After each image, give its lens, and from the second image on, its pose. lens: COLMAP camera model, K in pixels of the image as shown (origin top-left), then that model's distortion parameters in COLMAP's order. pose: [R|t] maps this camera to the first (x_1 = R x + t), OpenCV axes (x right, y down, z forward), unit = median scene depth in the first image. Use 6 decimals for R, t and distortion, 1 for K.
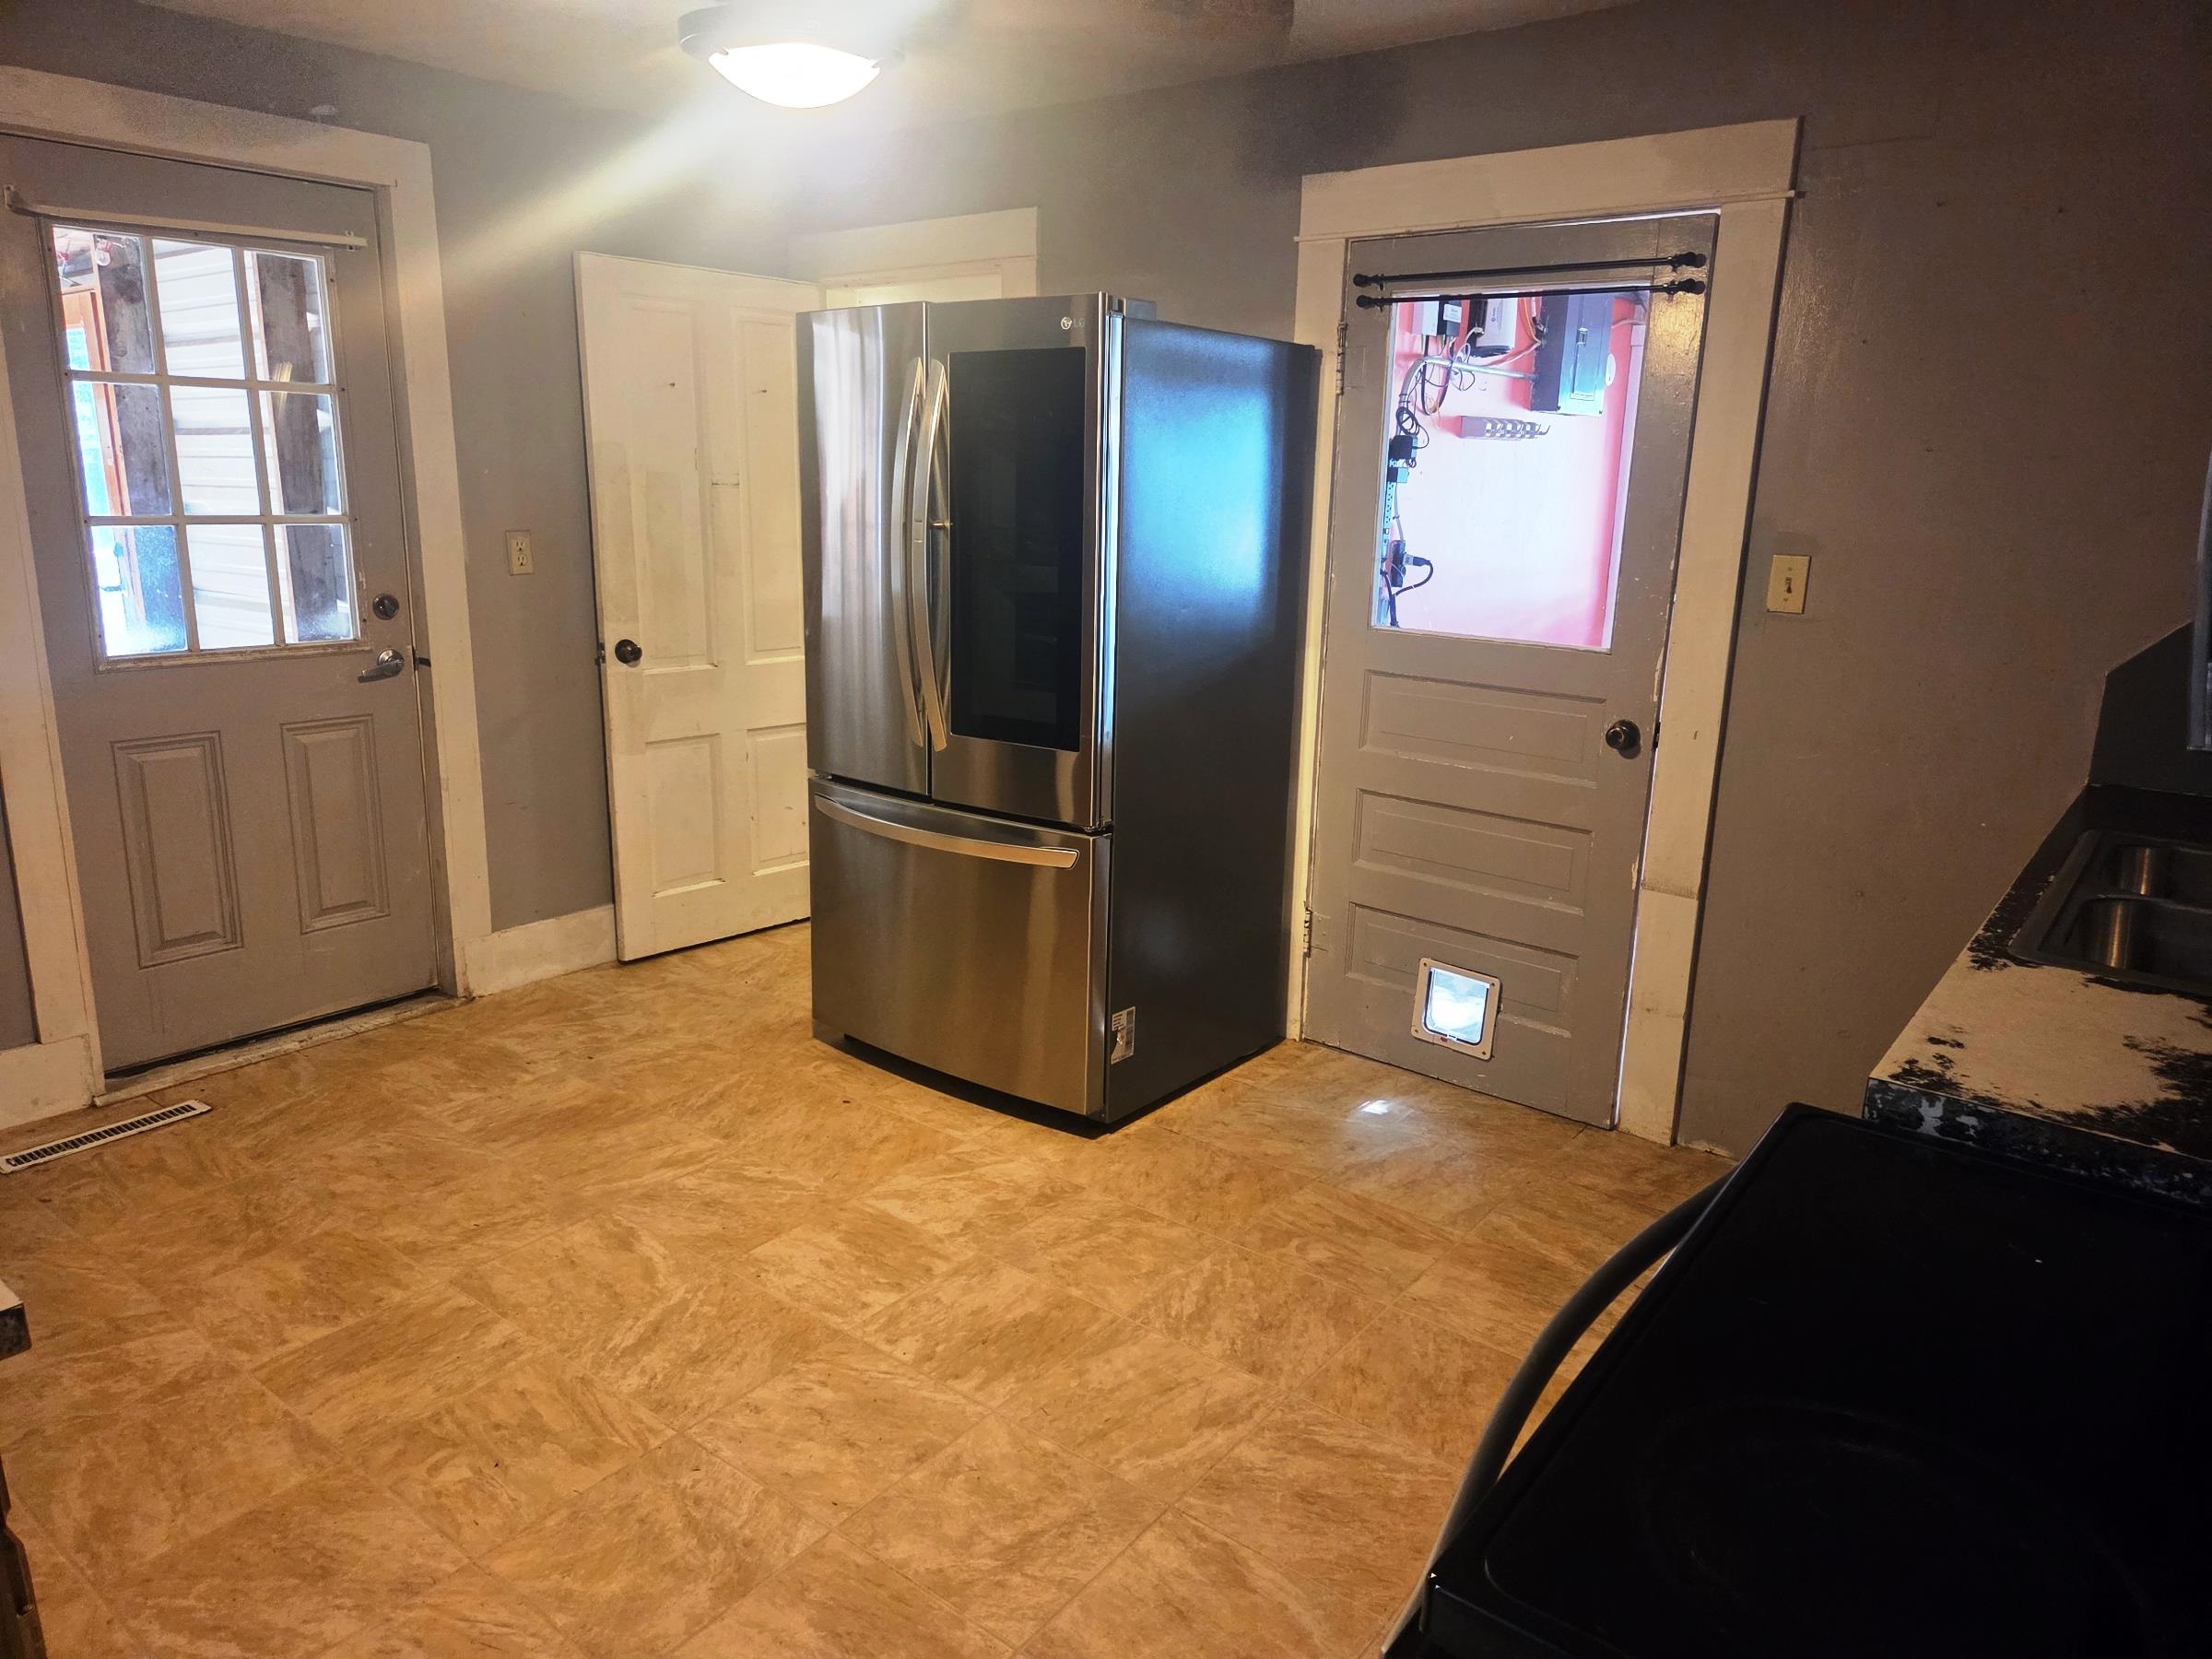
lens RADIAL K [[1490.6, 0, 1111.6], [0, 1490.6, 822.6], [0, 0, 1]] dist [0.067309, -0.050828]
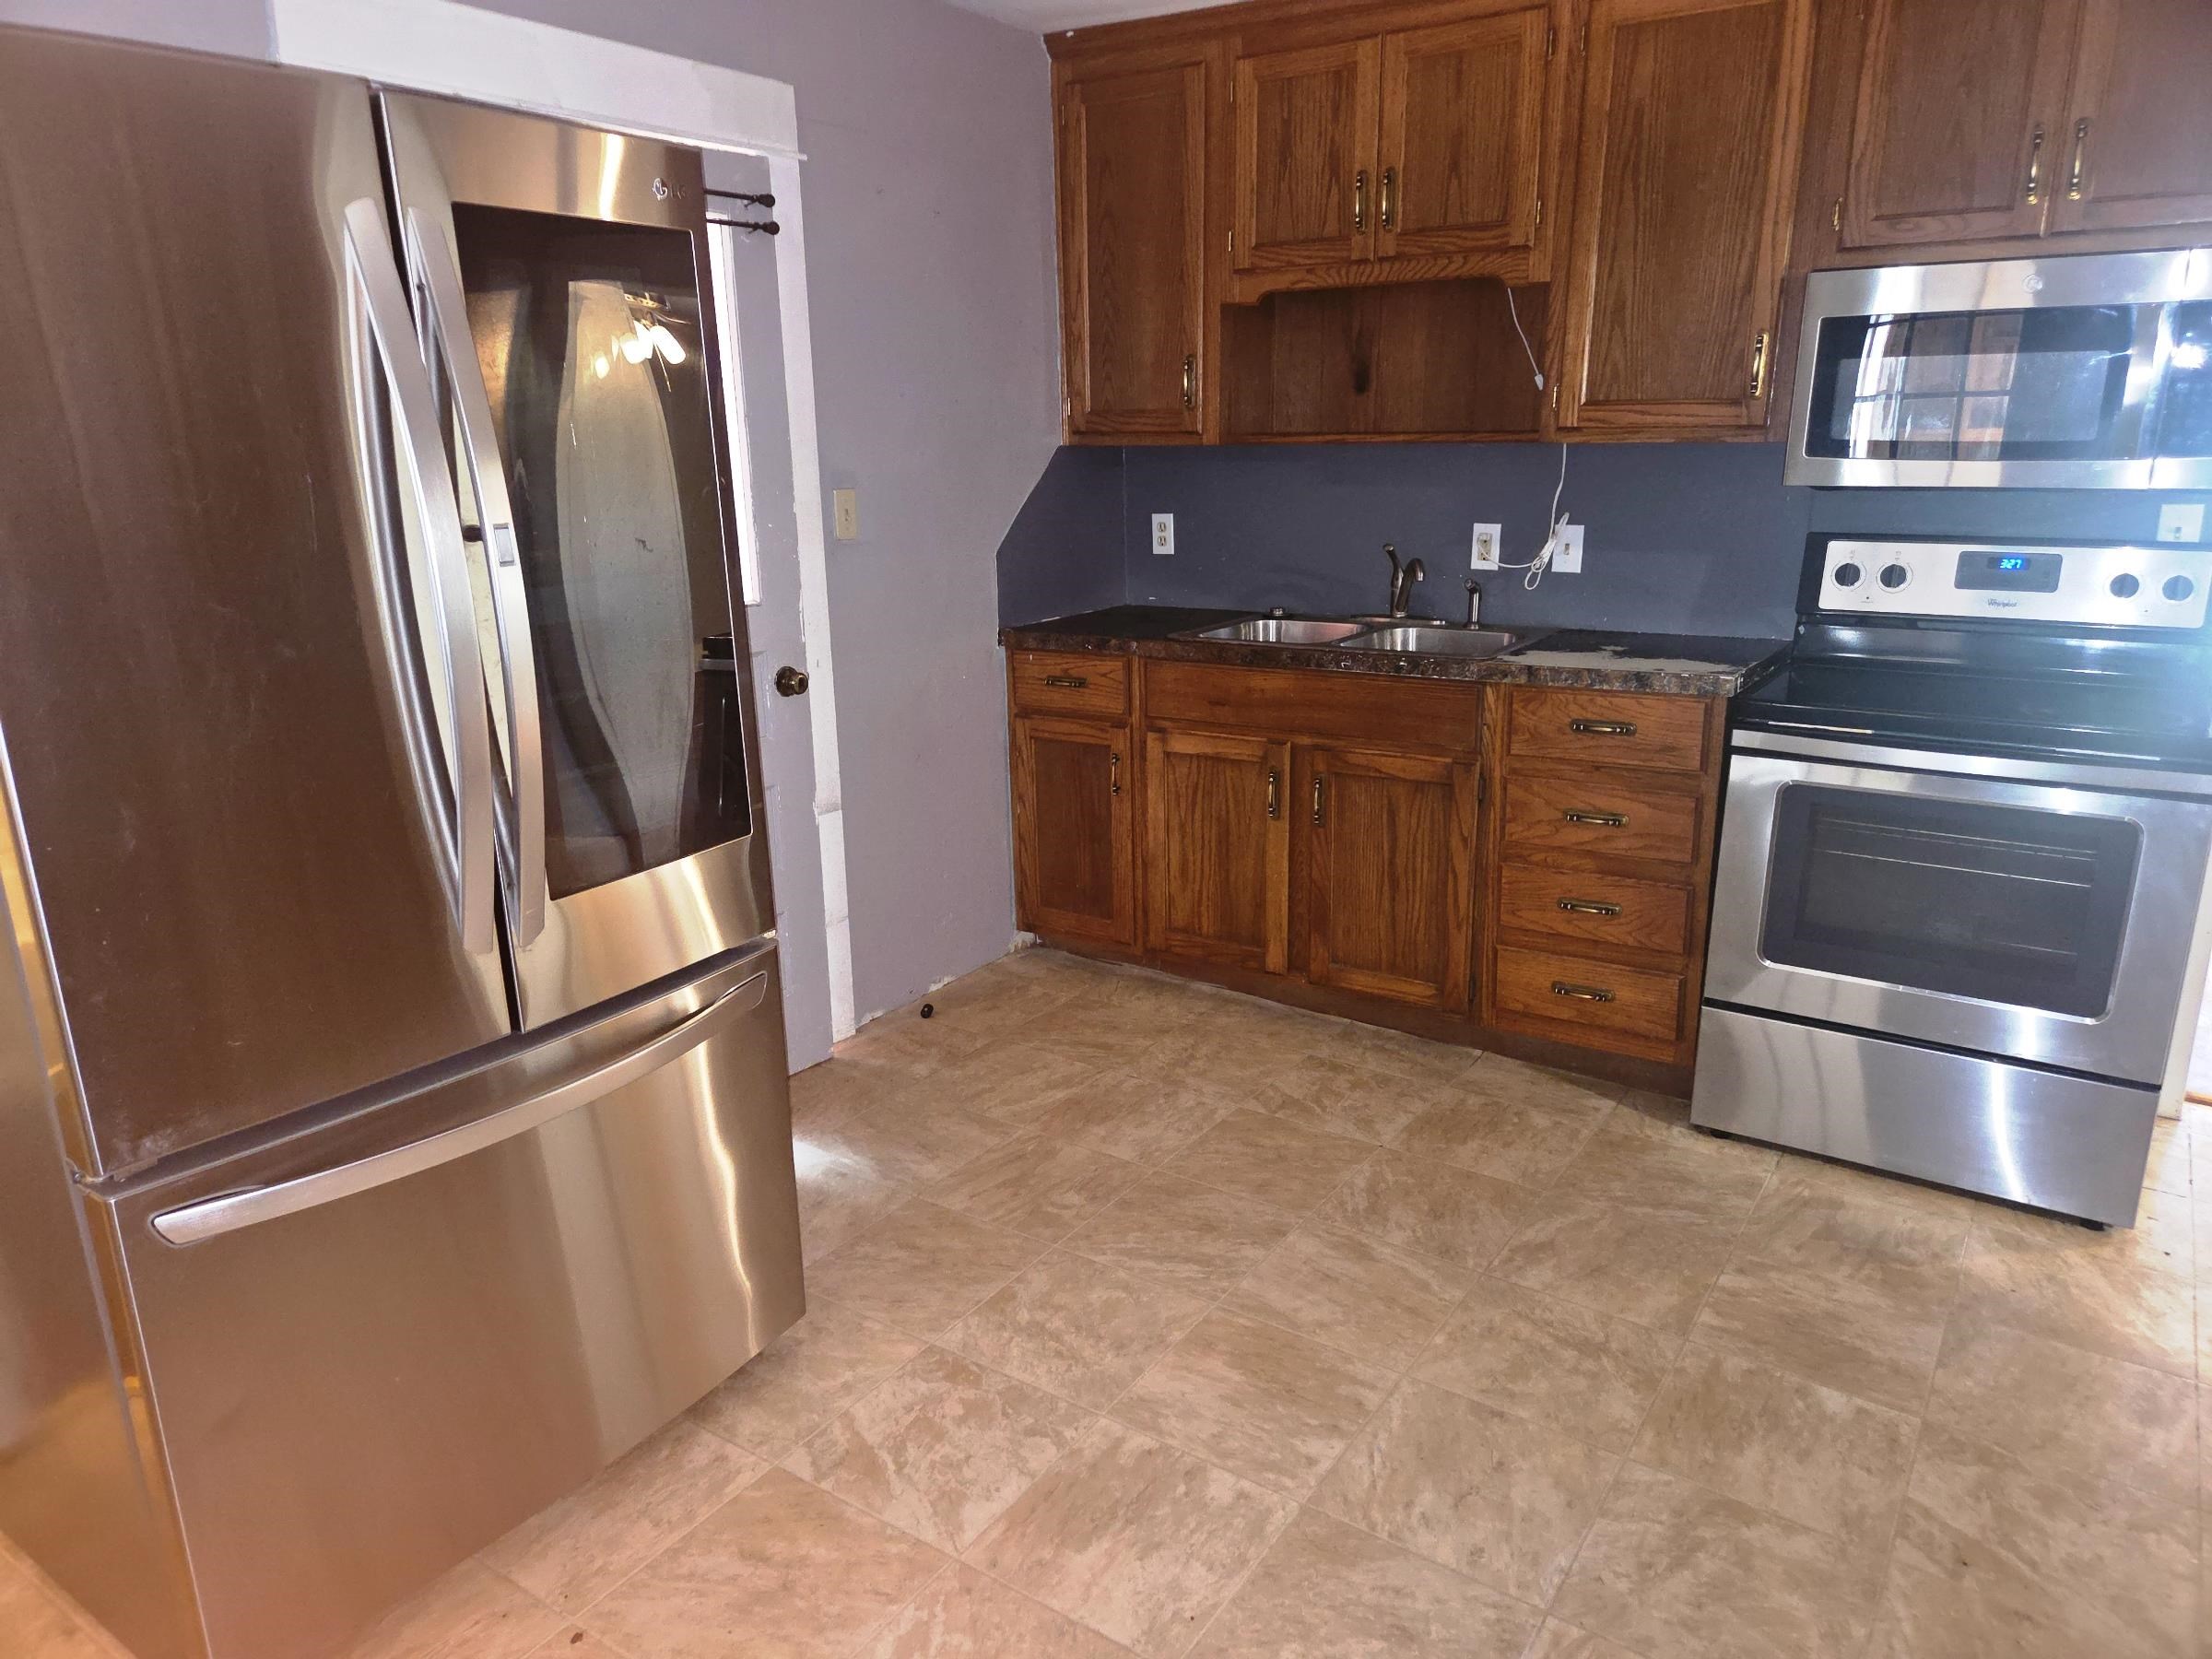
lens RADIAL K [[1490.6, 0, 1091.8], [0, 1490.6, 848.3], [0, 0, 1]] dist [0.067309, -0.050828]
pose [[-0.058524, -0.293151, 0.954273, -0.871936], [0.247789, 0.921731, 0.298351, -0.262466], [-0.967045, 0.253919, 0.018696, 1.048113]]
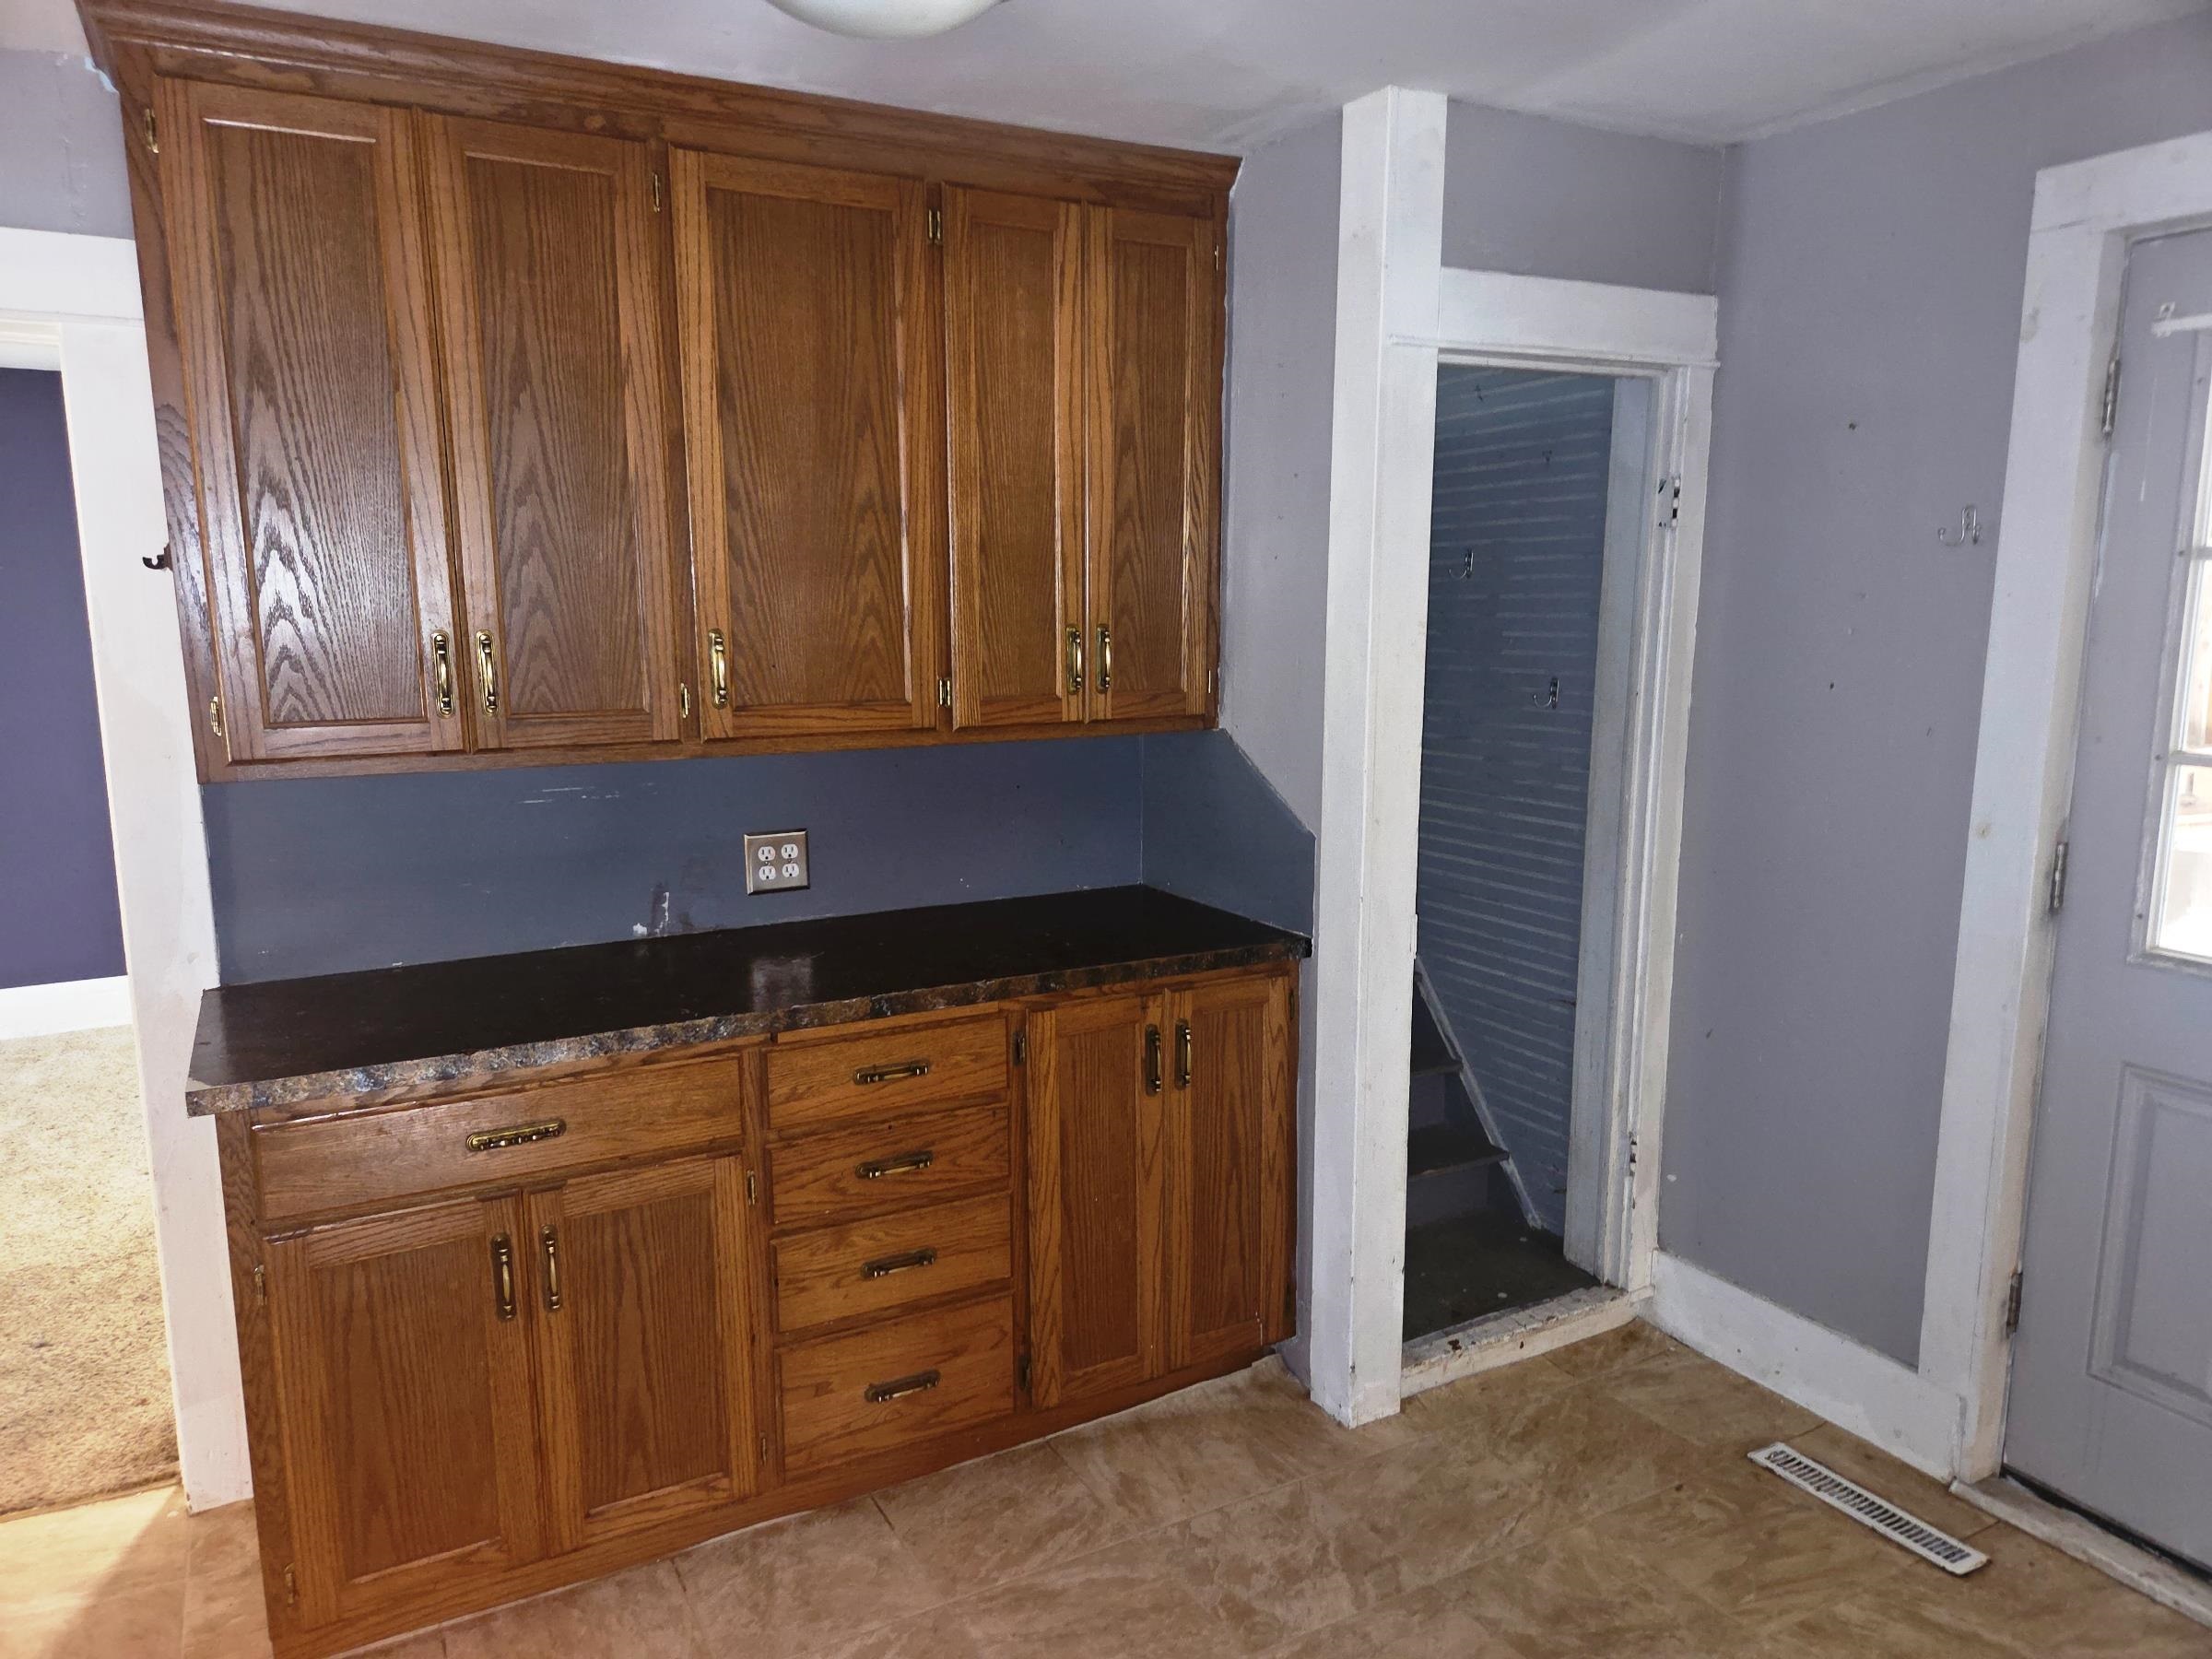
lens RADIAL K [[1490.6, 0, 1101.2], [0, 1490.6, 833.5], [0, 0, 1]] dist [0.067309, -0.050828]
pose [[-0.396263, 0.124287, -0.909686, 0.223436], [-0.218558, 0.949545, 0.224938, -0.287406], [0.891744, 0.287954, -0.349105, 1.093649]]
